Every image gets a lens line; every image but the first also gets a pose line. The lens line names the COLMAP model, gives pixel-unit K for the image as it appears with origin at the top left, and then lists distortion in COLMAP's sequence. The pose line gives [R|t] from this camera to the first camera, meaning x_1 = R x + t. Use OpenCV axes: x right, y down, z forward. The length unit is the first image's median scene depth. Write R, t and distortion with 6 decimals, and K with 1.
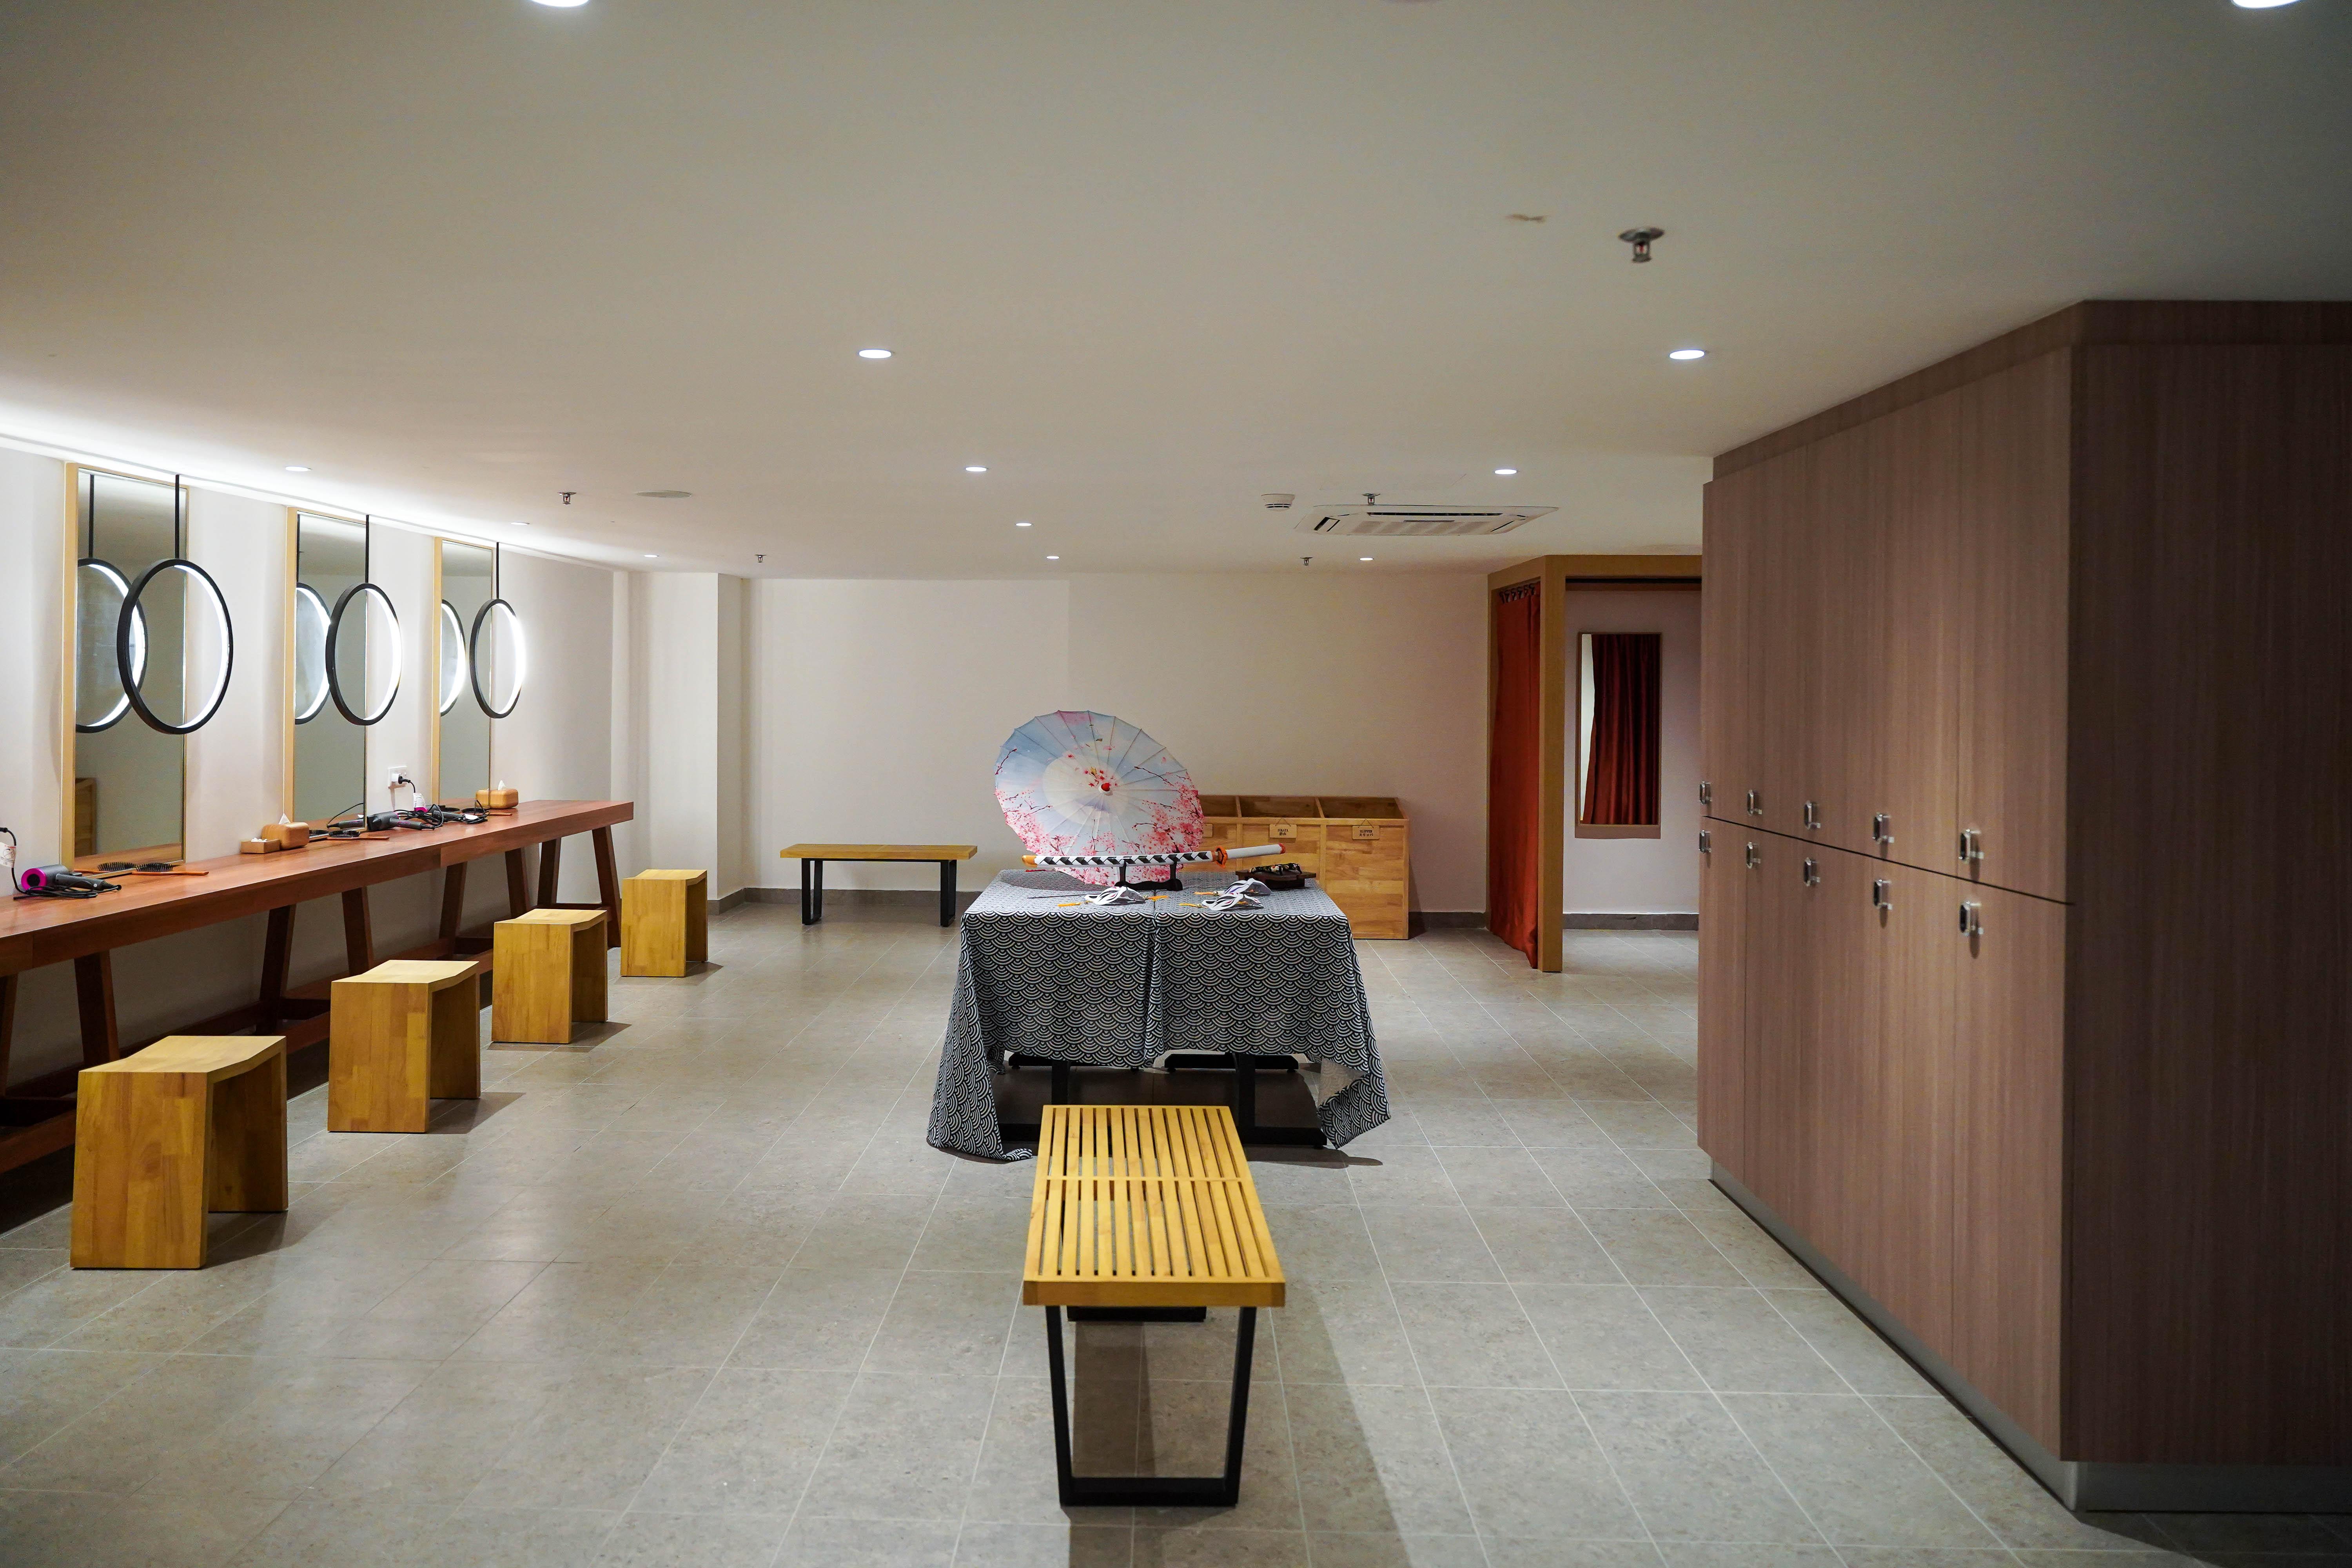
lens RADIAL K [[1636.8, 0, 1176.0], [0, 1636.8, 784.0], [0, 0, 1]] dist [-0.008610, -0.000827]
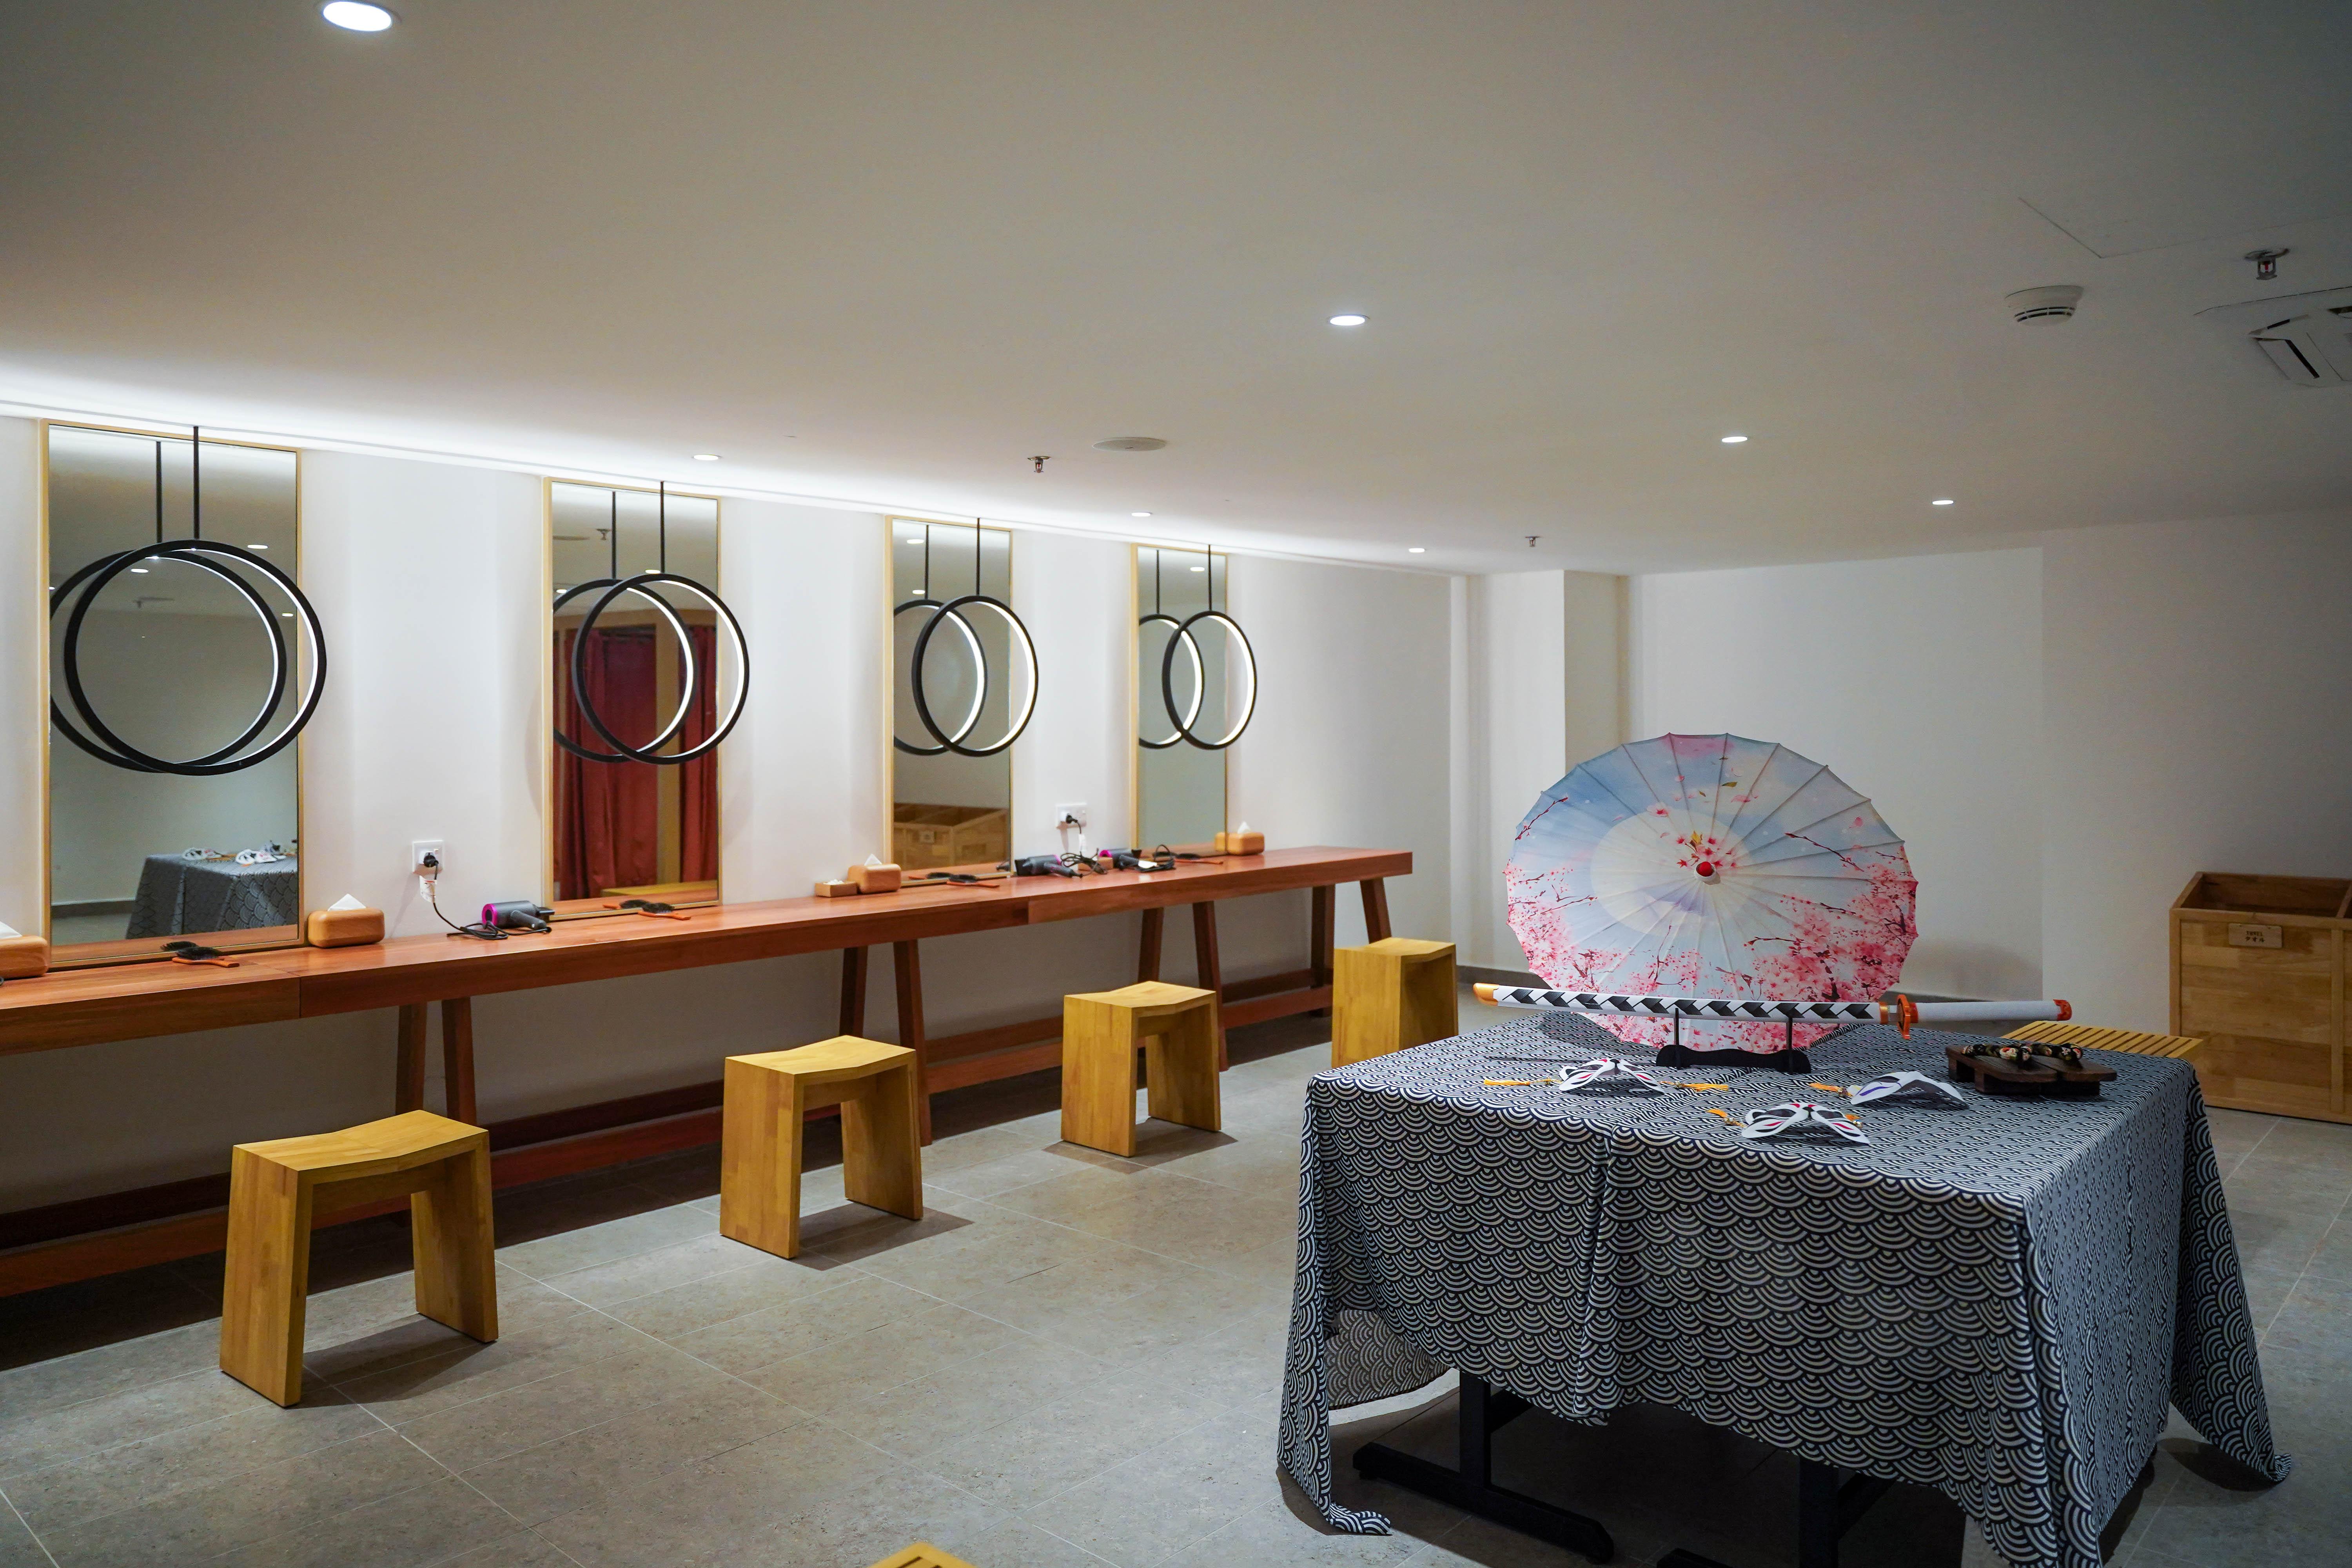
lens RADIAL K [[1651.6, 0, 1176.0], [0, 1651.6, 784.0], [0, 0, 1]] dist [0.002941, 0.002218]
pose [[0.743651, 0.013116, -0.668439, 0.197359], [-0.027906, 0.999545, -0.011433, -0.015404], [0.667985, 0.027155, 0.743679, 0.451469]]
